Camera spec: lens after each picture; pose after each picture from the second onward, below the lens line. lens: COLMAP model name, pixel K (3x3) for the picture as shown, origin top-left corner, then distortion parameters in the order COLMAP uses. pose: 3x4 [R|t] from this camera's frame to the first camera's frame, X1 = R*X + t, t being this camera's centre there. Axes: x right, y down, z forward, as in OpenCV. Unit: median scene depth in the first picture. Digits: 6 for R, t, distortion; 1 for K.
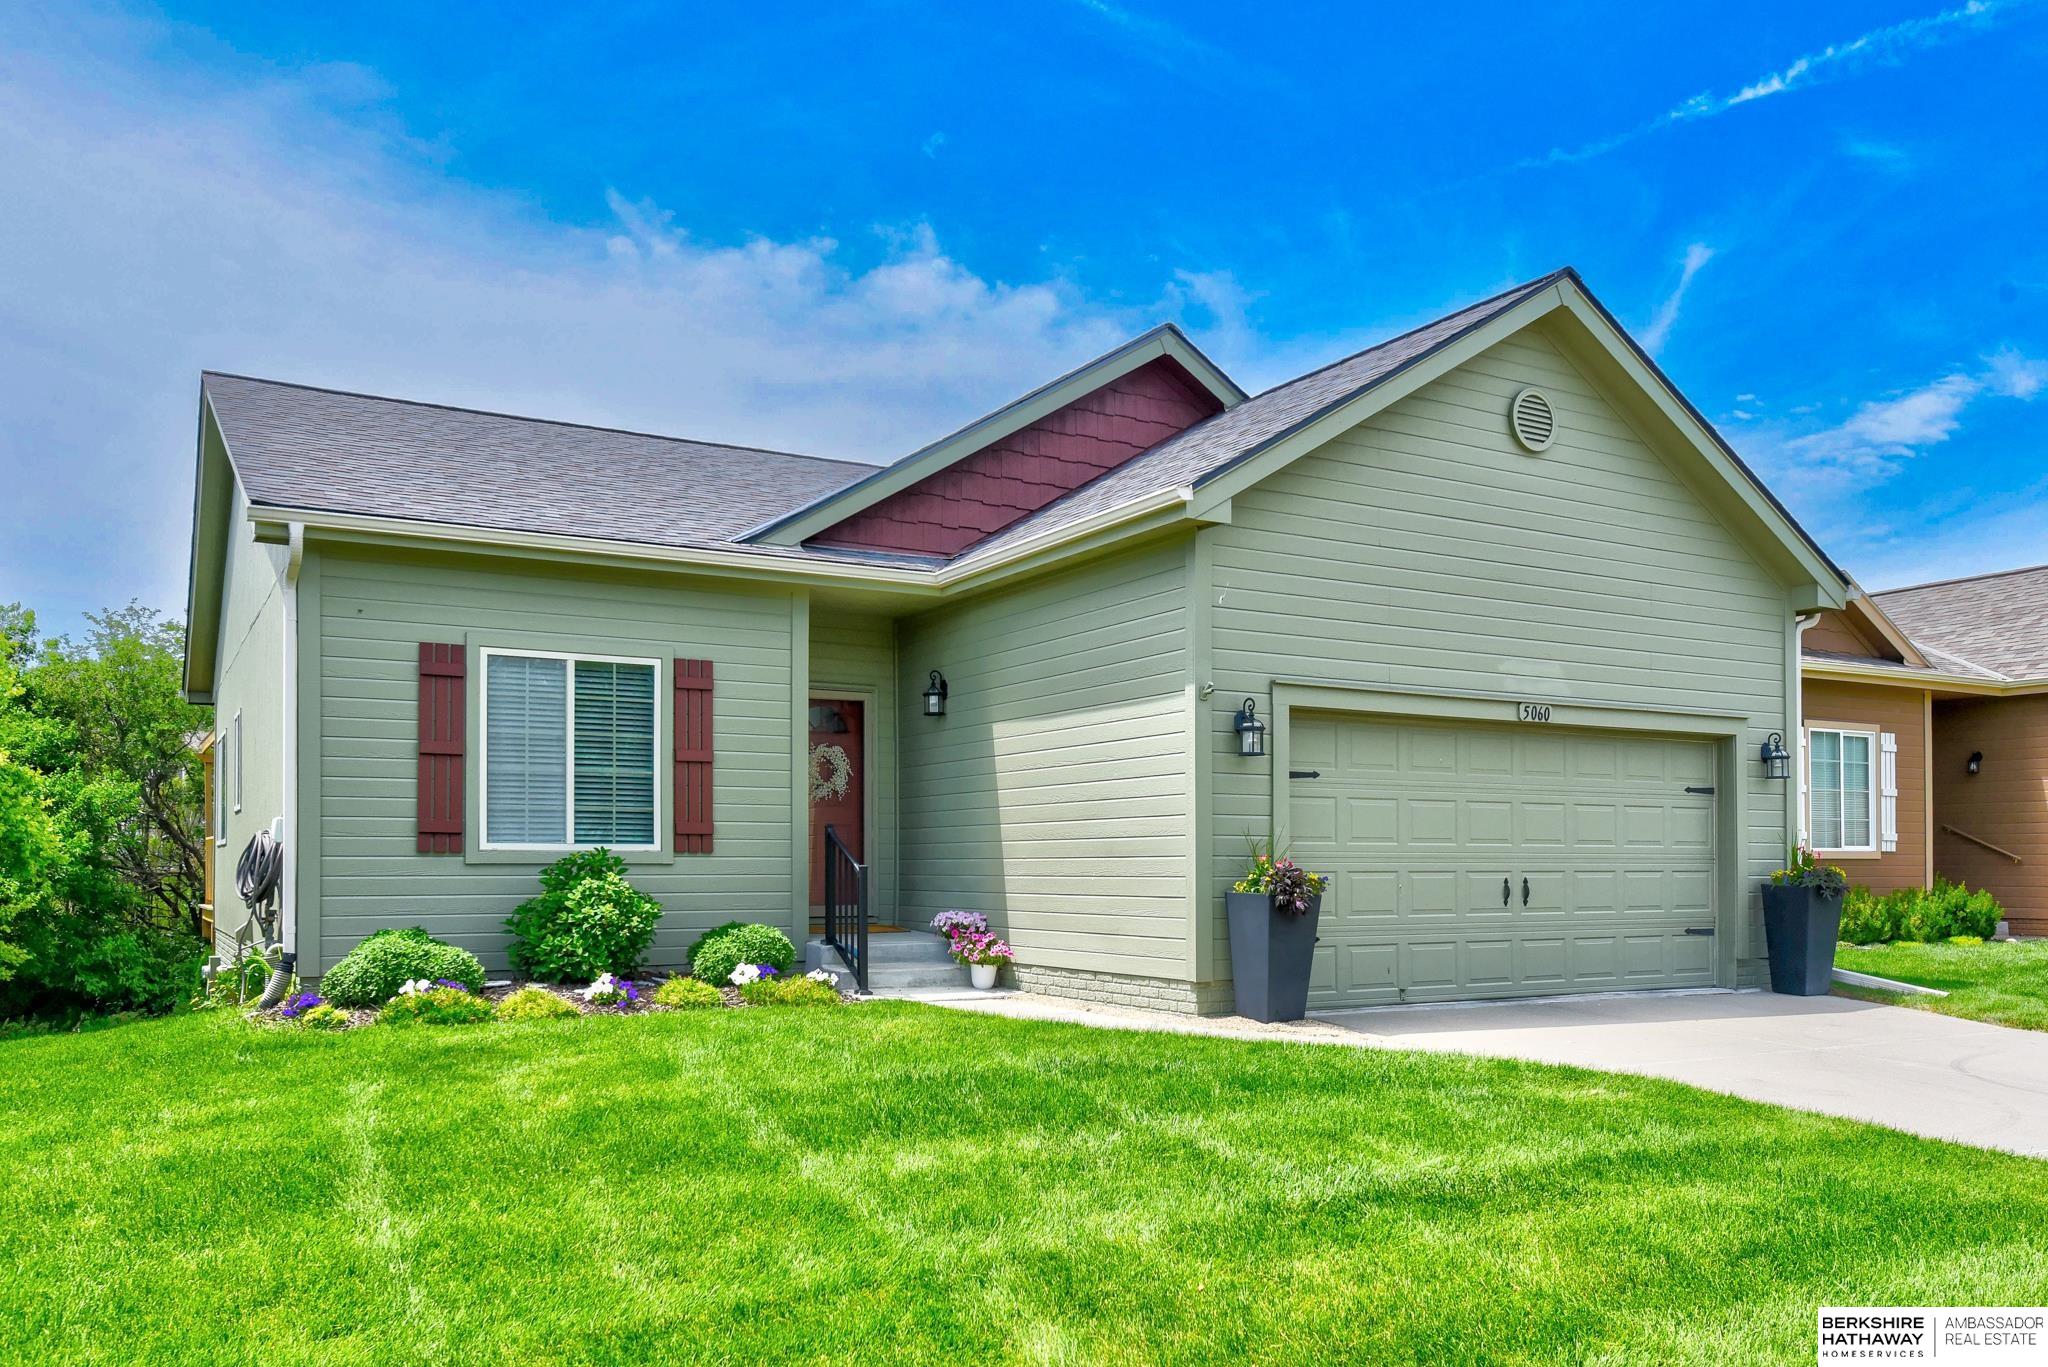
lens RADIAL K [[1466.3, 0, 1022.0], [0, 1466.3, 842.4], [0, 0, 1]] dist [0.001127, -0.000123]
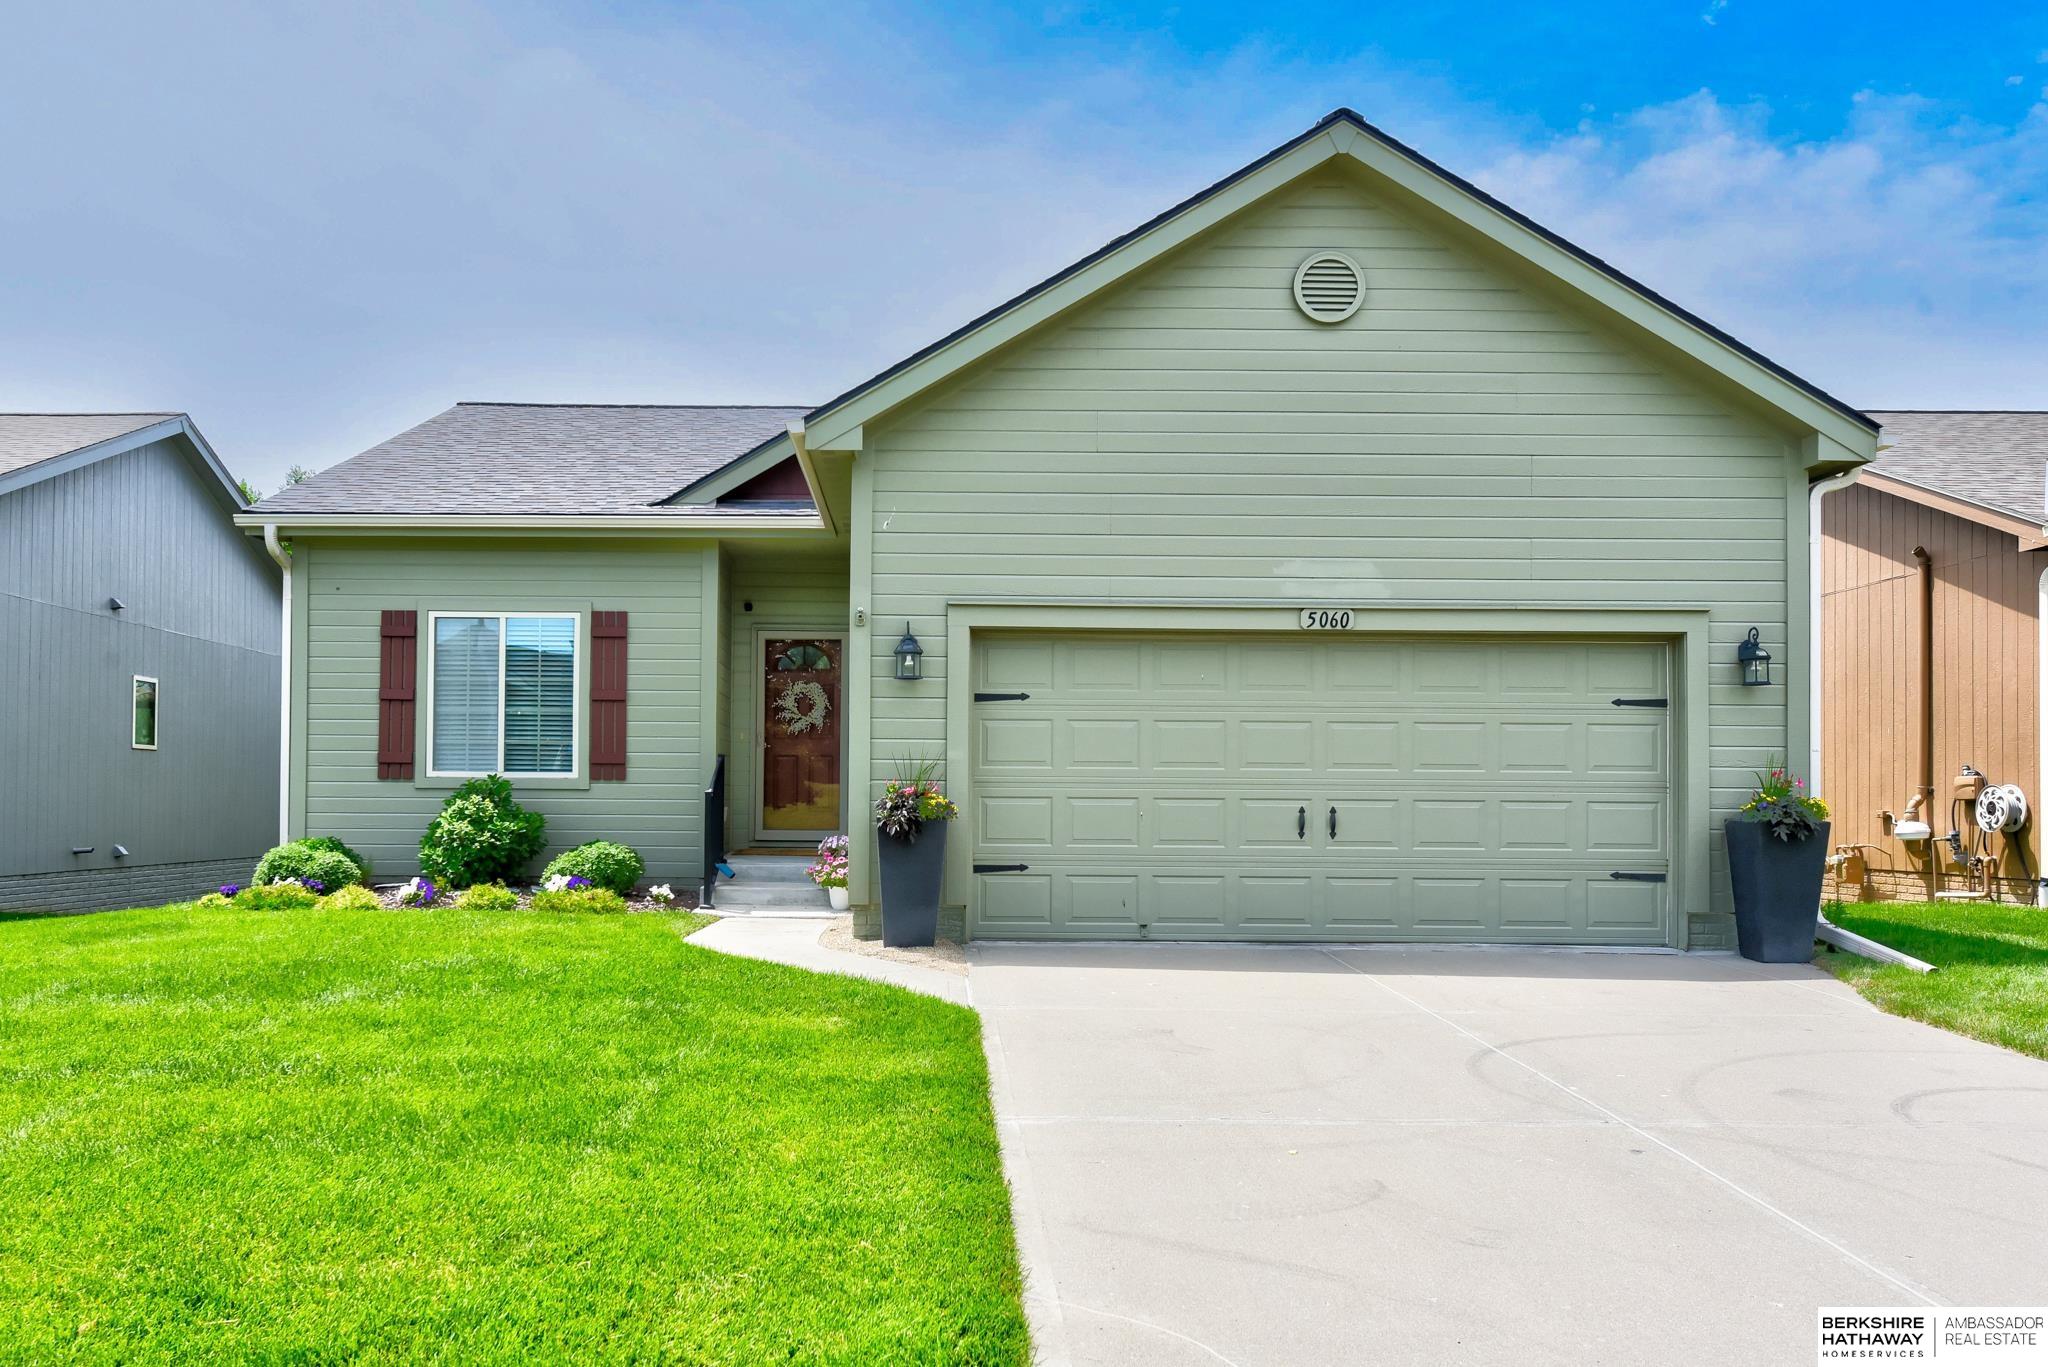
lens RADIAL K [[1484.4, 0, 1023.9], [0, 1484.4, 776.2], [0, 0, 1]] dist [-0.001770, 0.001241]
pose [[0.883759, -0.002727, -0.467935, 0.610251], [-0.000004, 0.999983, -0.005835, 0.011095], [0.467943, 0.005158, 0.883744, 0.128544]]
